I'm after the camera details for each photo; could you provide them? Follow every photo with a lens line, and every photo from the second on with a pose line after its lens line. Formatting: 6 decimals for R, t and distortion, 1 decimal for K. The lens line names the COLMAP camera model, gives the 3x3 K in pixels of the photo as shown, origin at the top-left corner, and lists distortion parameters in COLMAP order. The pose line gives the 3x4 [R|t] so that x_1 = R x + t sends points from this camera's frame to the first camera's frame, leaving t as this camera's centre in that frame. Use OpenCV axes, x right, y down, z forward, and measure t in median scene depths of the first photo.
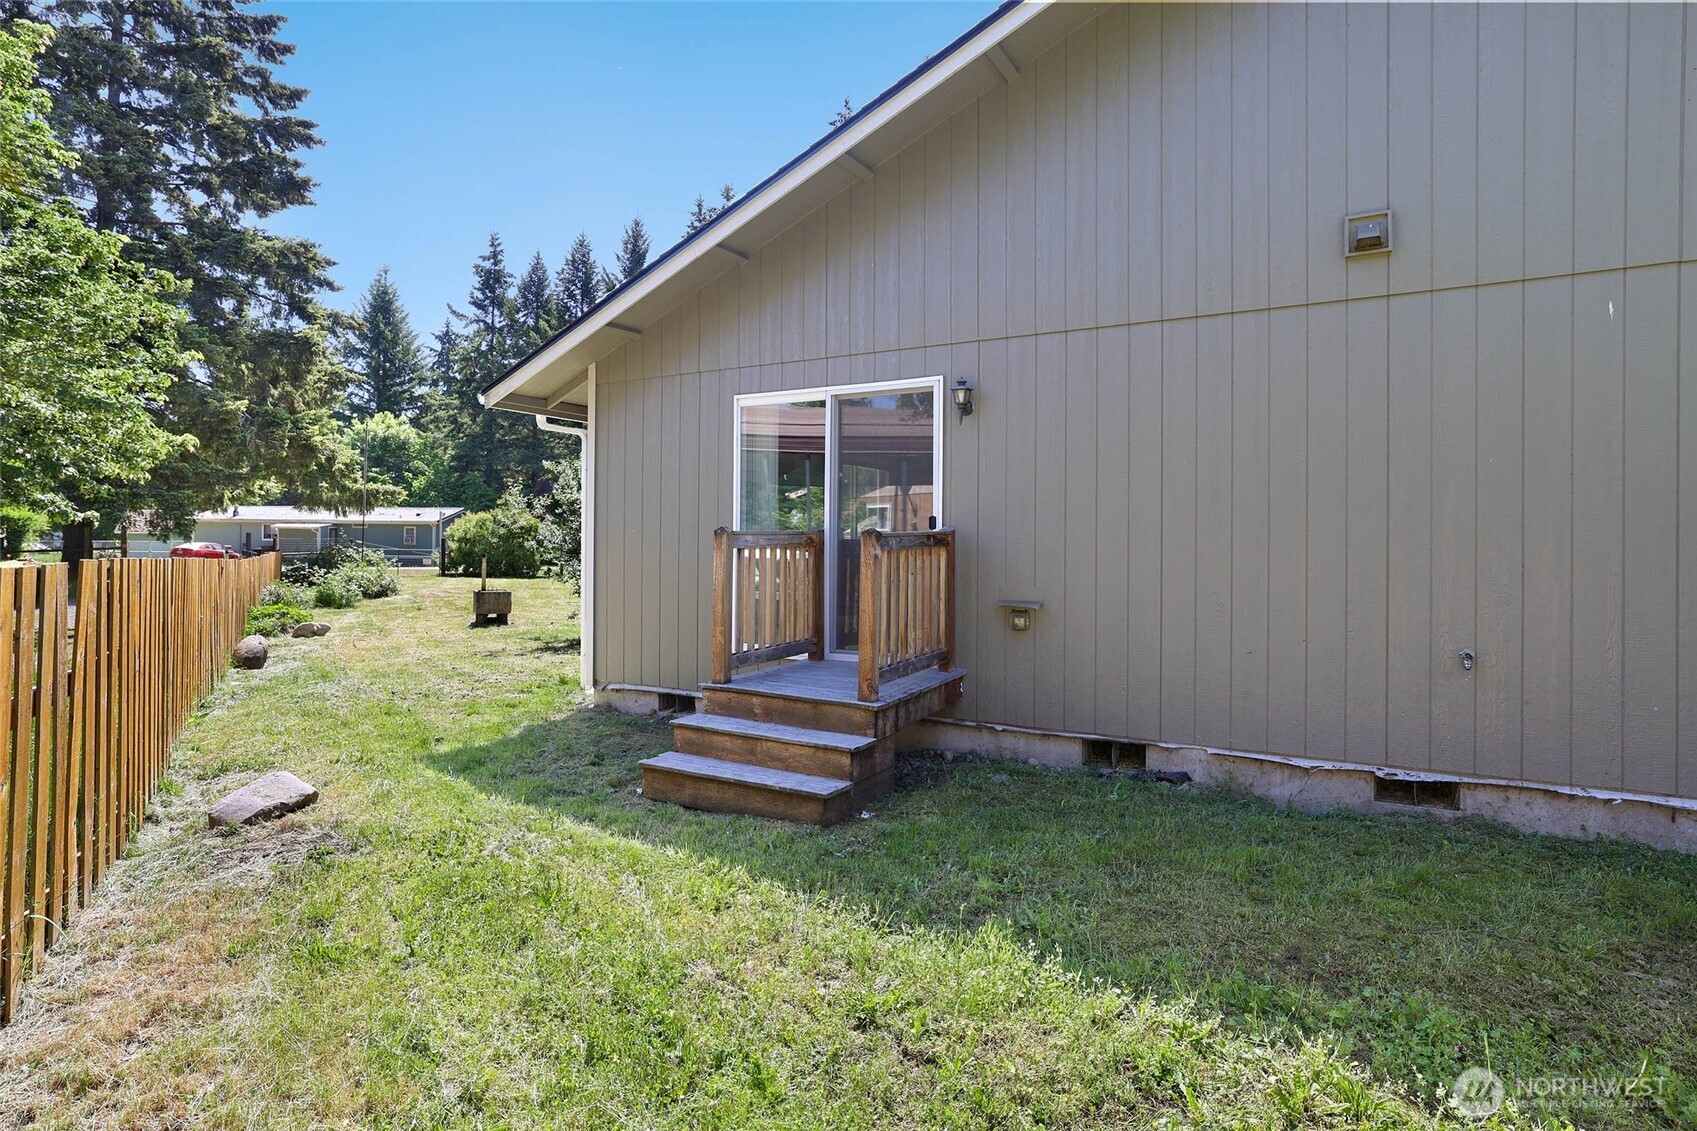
lens RADIAL K [[845.1, 0, 851.7], [0, 845.1, 561.2], [0, 0, 1]] dist [-0.031765, 0.009709]
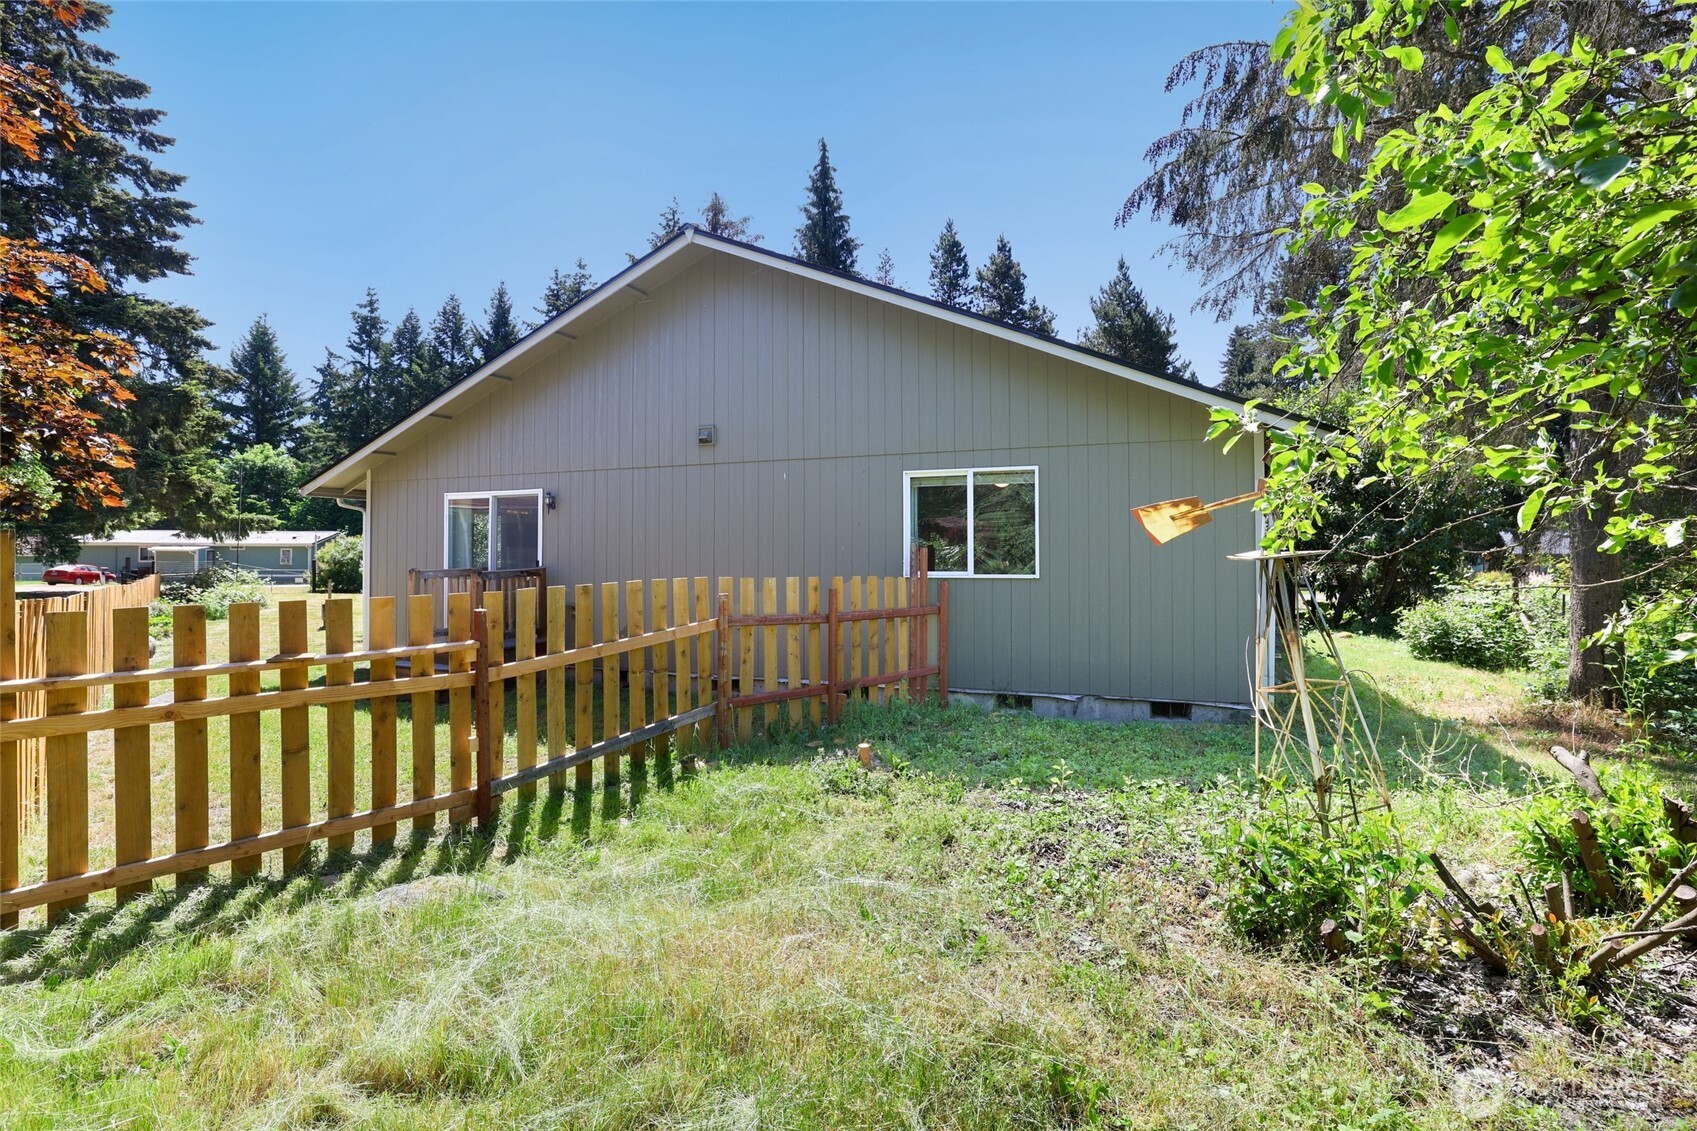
lens RADIAL K [[752.8, 0, 839.4], [0, 752.8, 561.1], [0, 0, 1]] dist [-0.043447, 0.014021]
pose [[0.988506, -0.007913, 0.150976, 0.078275], [0.010309, 0.999833, -0.015094, -0.002674], [-0.150832, 0.016477, 0.988422, -0.122148]]
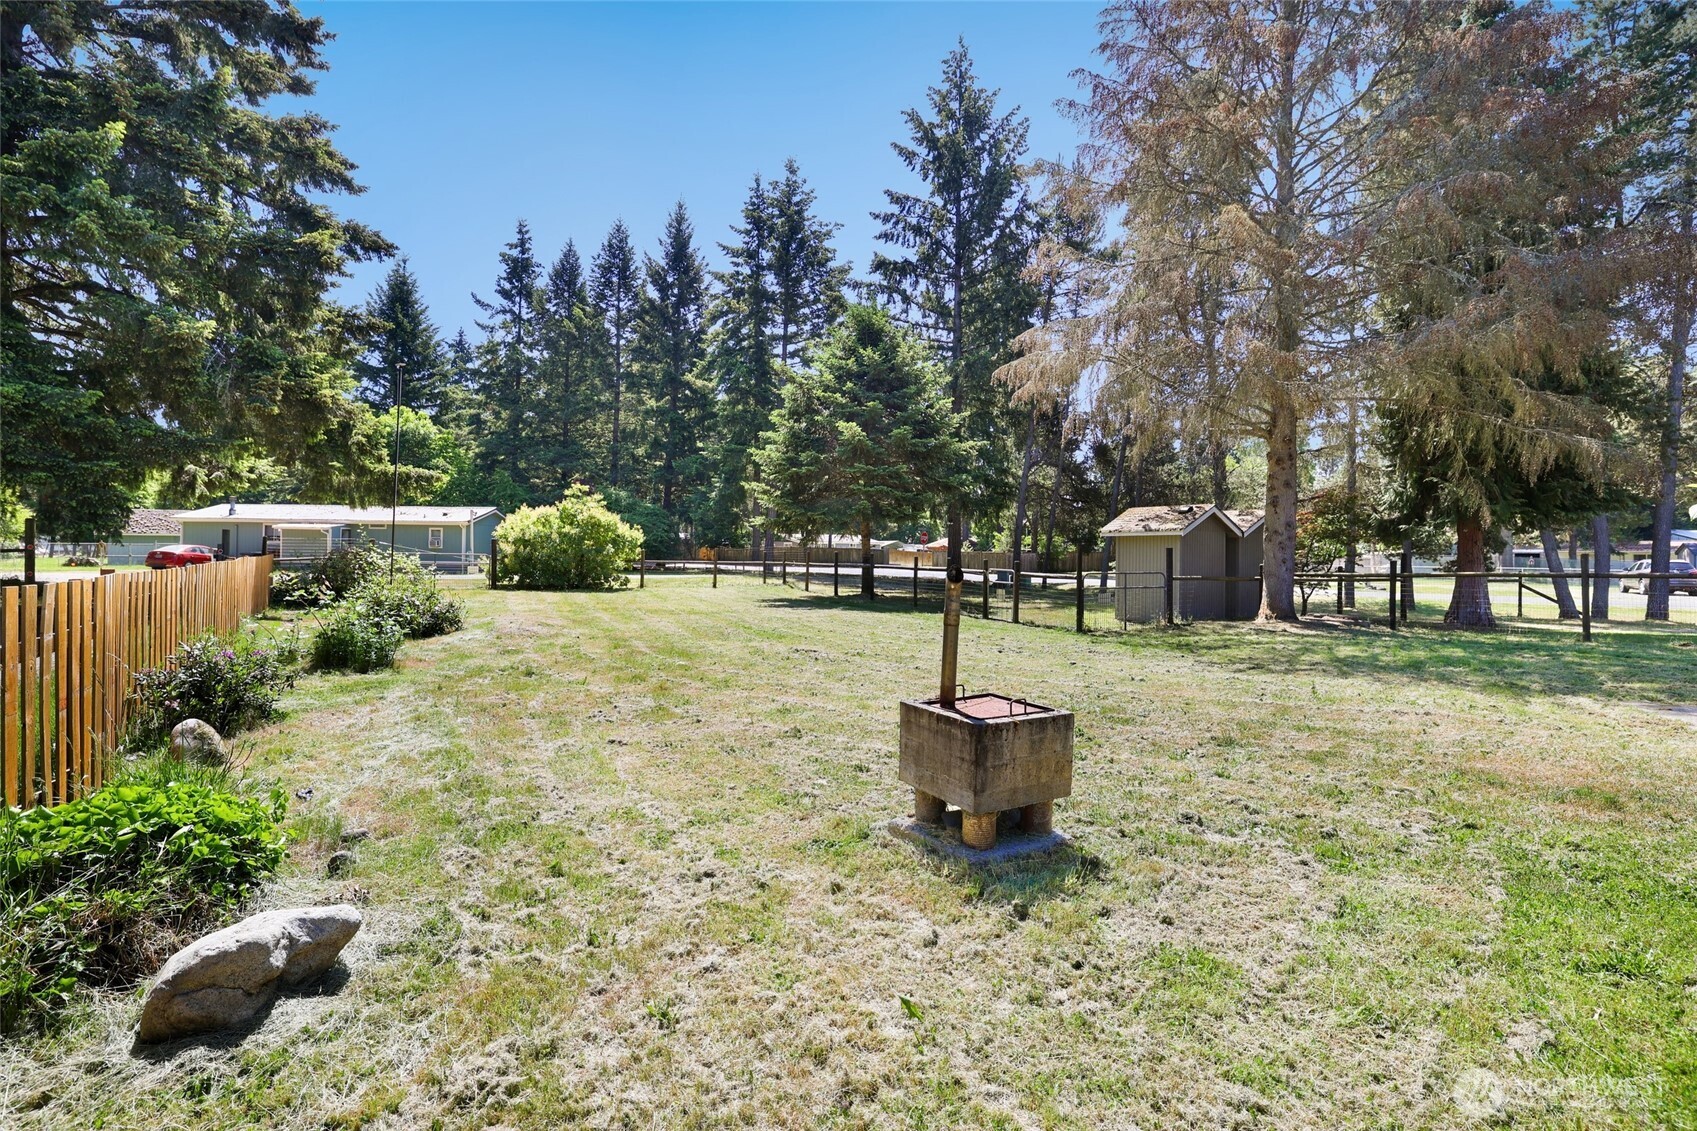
lens RADIAL K [[752.8, 0, 846.3], [0, 752.8, 567.4], [0, 0, 1]] dist [-0.043447, 0.014021]
pose [[0.999165, 0.004237, 0.040640, -0.187766], [-0.004271, 0.999991, 0.000743, -0.003534], [-0.040636, -0.000916, 0.999174, 0.298300]]
